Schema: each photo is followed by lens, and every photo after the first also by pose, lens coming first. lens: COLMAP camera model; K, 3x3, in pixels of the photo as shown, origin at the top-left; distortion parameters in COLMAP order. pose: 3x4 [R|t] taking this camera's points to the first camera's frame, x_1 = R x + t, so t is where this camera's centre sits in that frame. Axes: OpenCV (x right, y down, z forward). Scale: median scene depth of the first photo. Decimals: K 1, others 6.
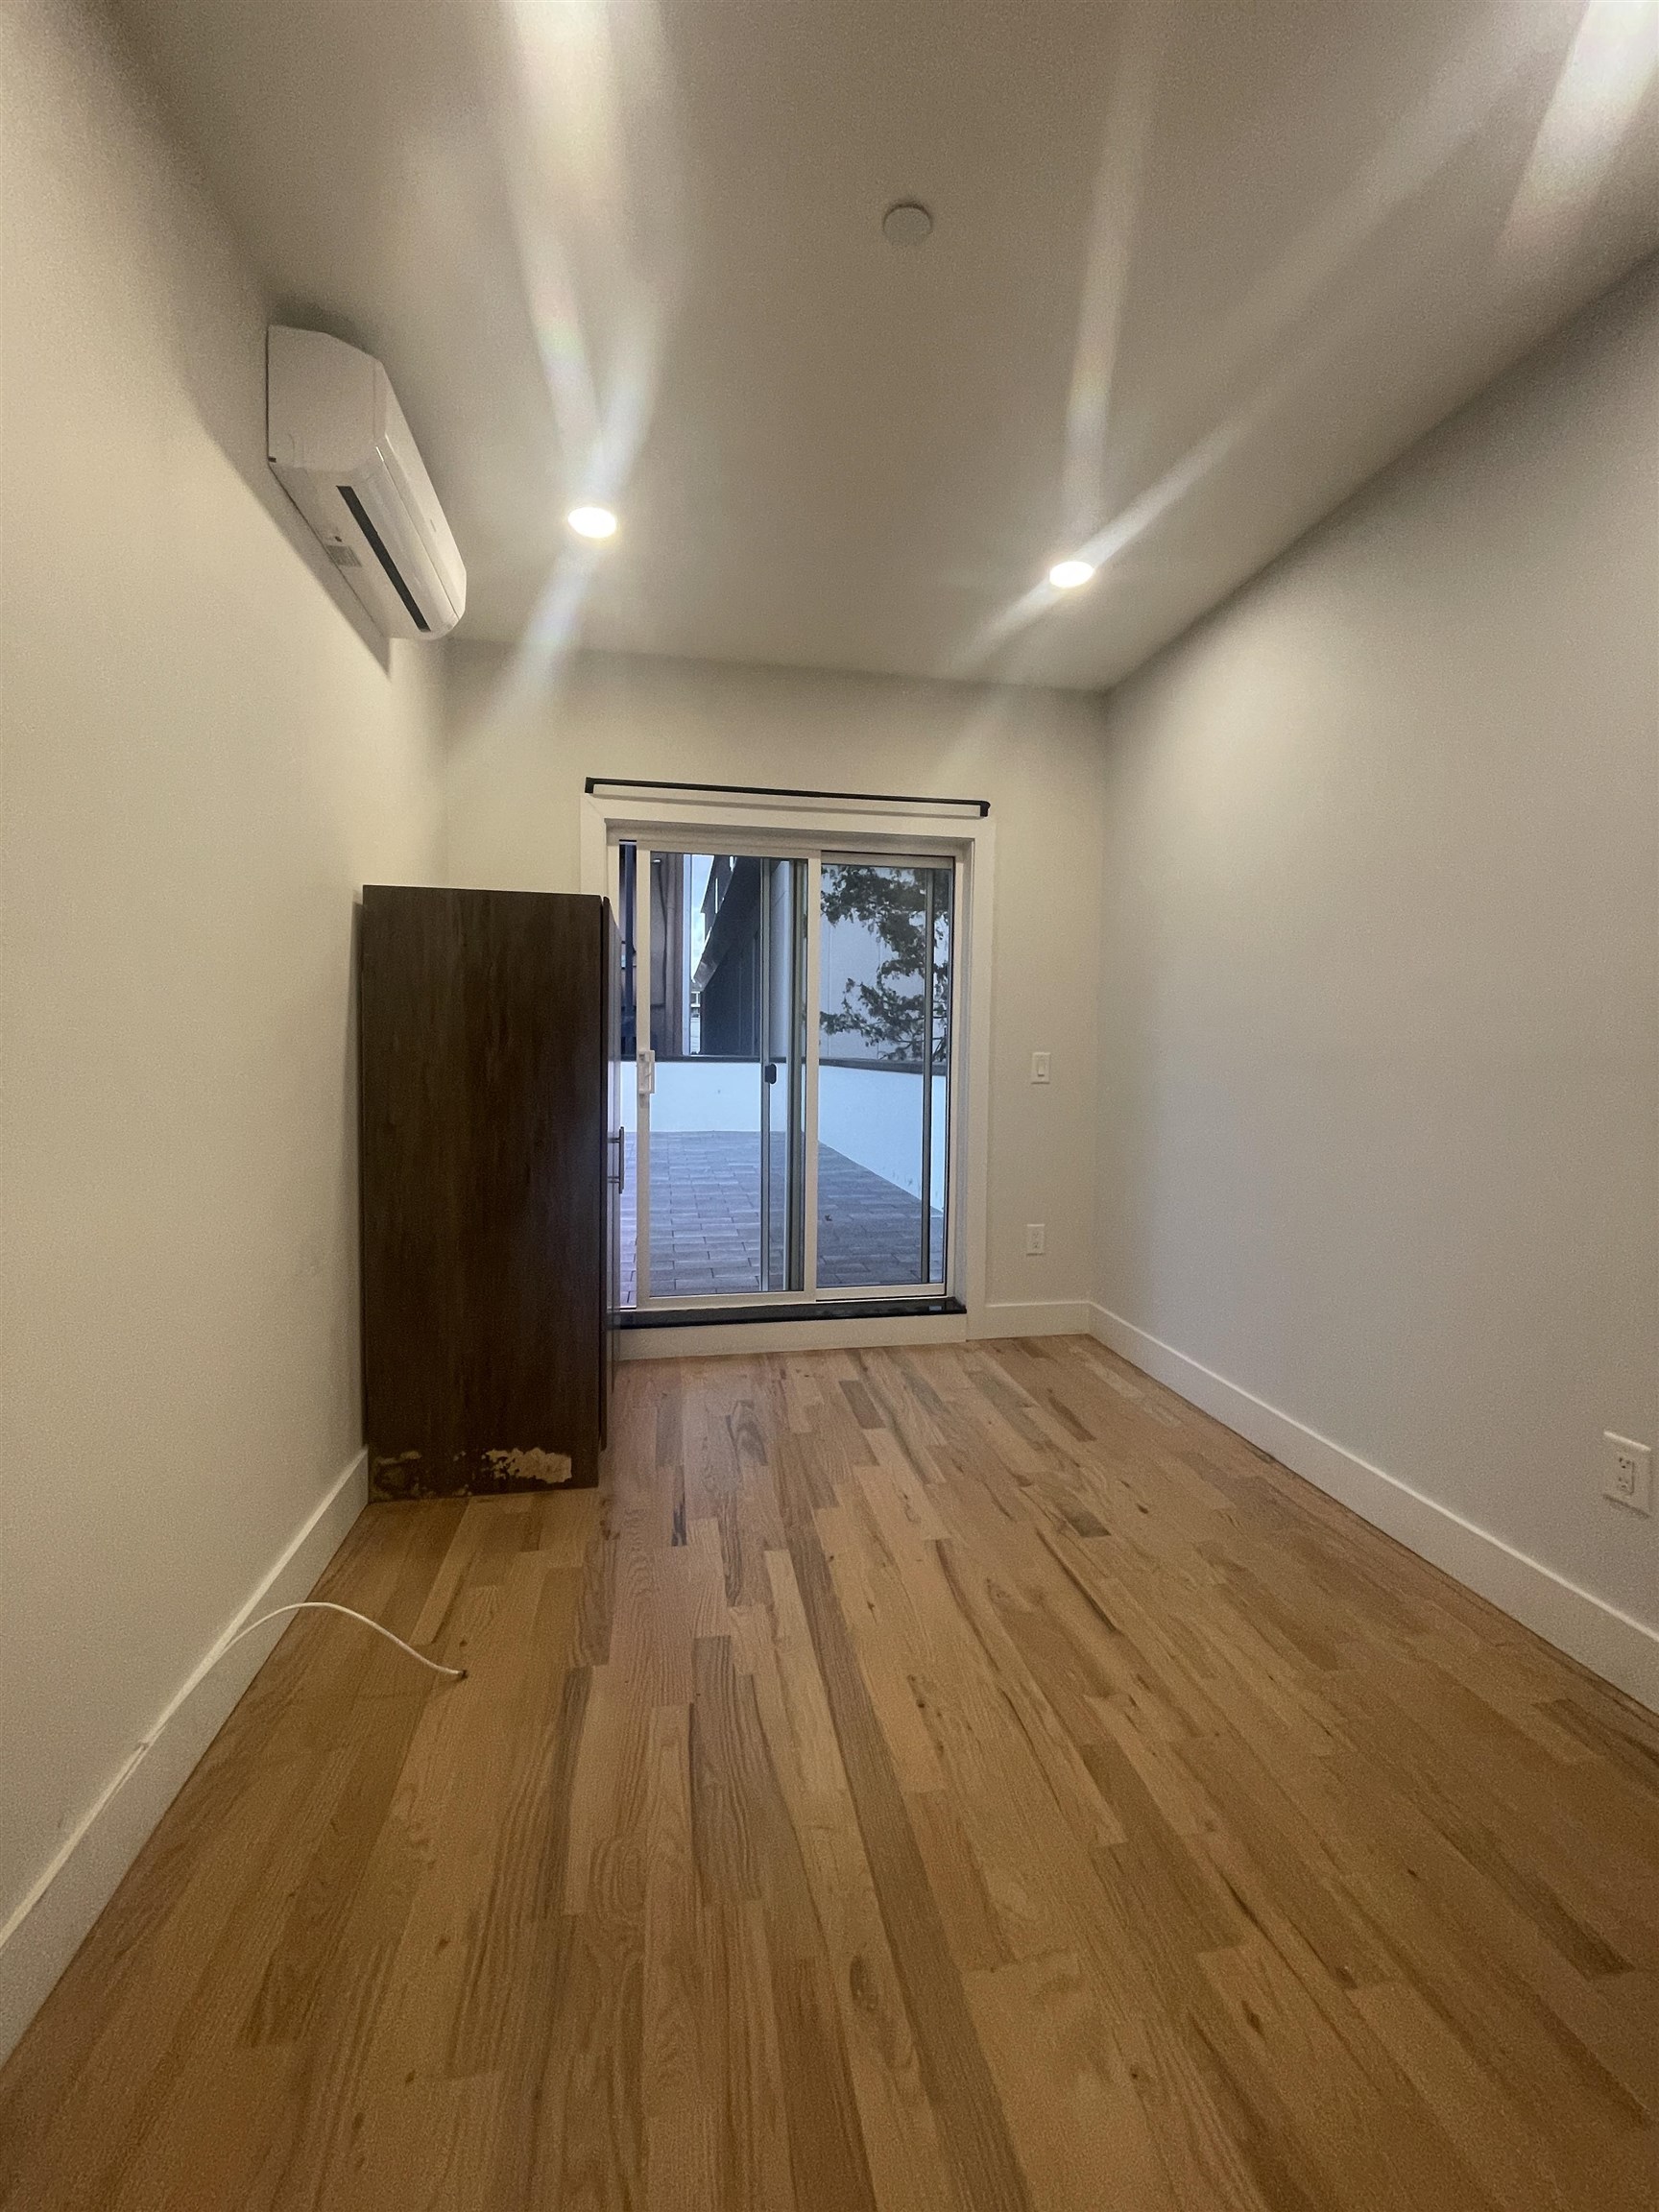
lens RADIAL K [[888.5, 0, 831.7], [0, 888.5, 1099.7], [0, 0, 1]] dist [-0.005363, -0.001092]
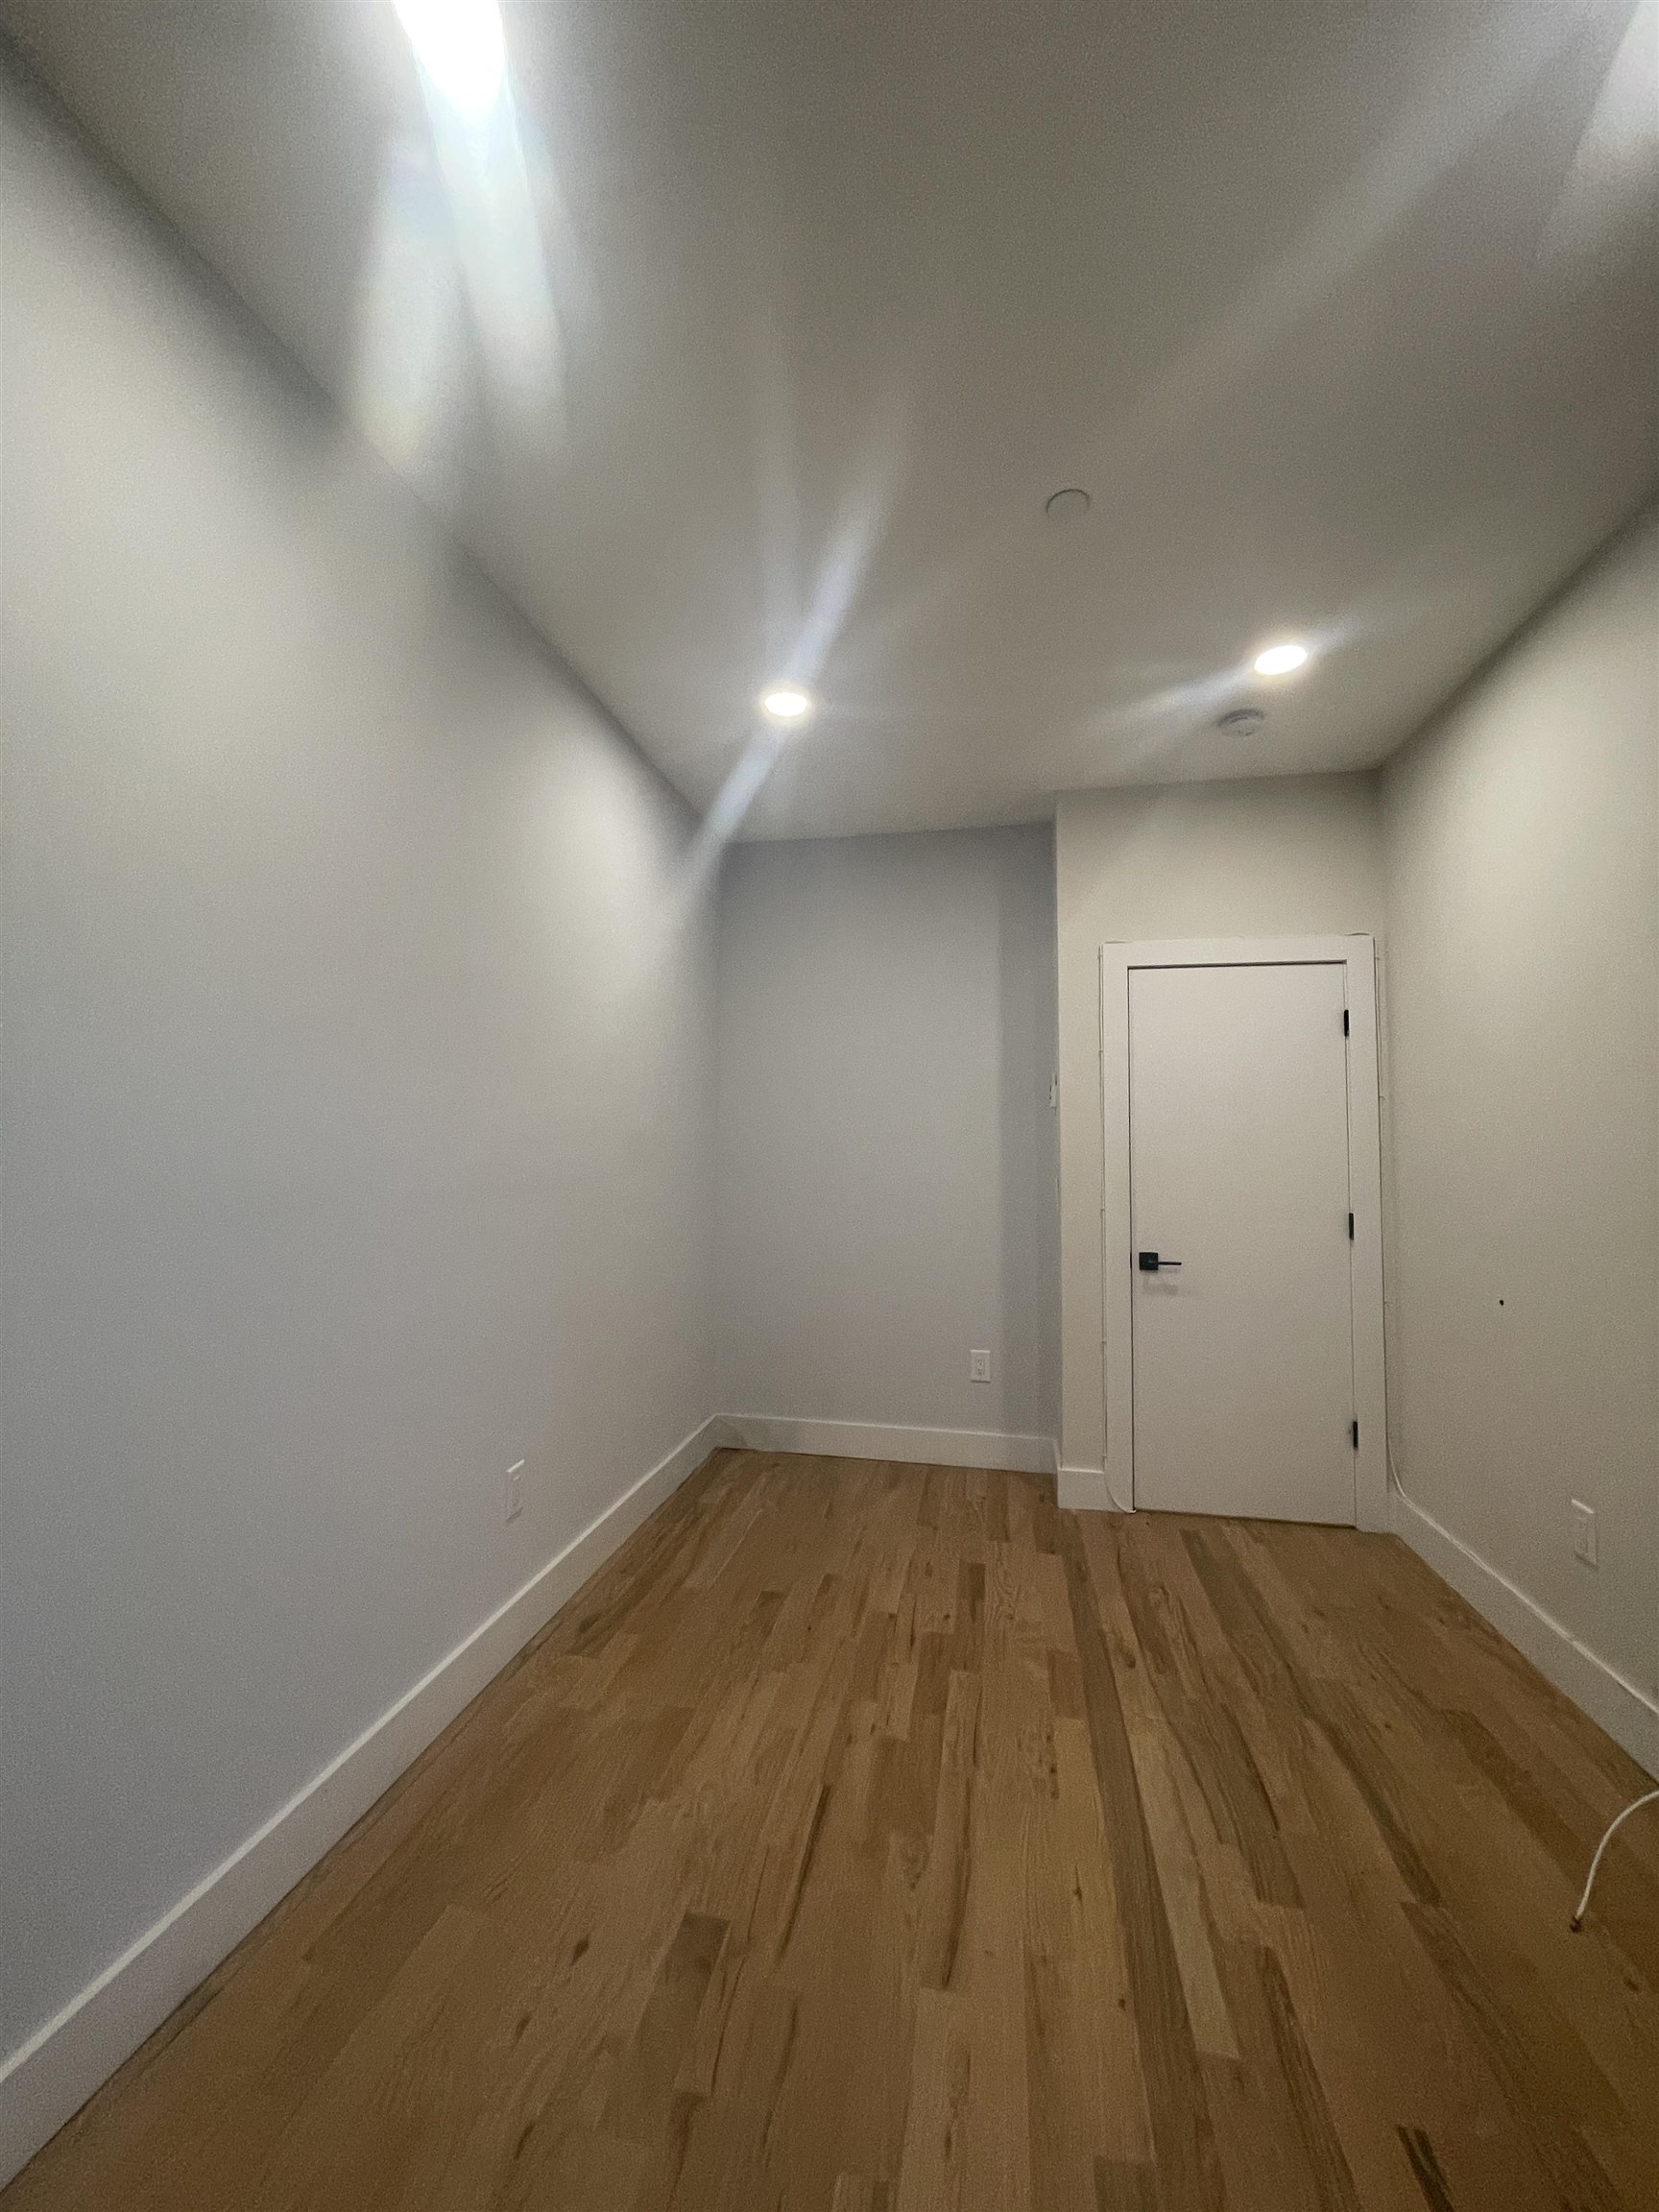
lens RADIAL K [[888.5, 0, 829.3], [0, 888.5, 1099.1], [0, 0, 1]] dist [-0.005363, -0.001092]
pose [[-0.930953, 0.004669, 0.365108, -0.048761], [0.002836, 0.999981, -0.005556, -0.171207], [-0.365127, -0.004137, -0.930949, 2.130362]]
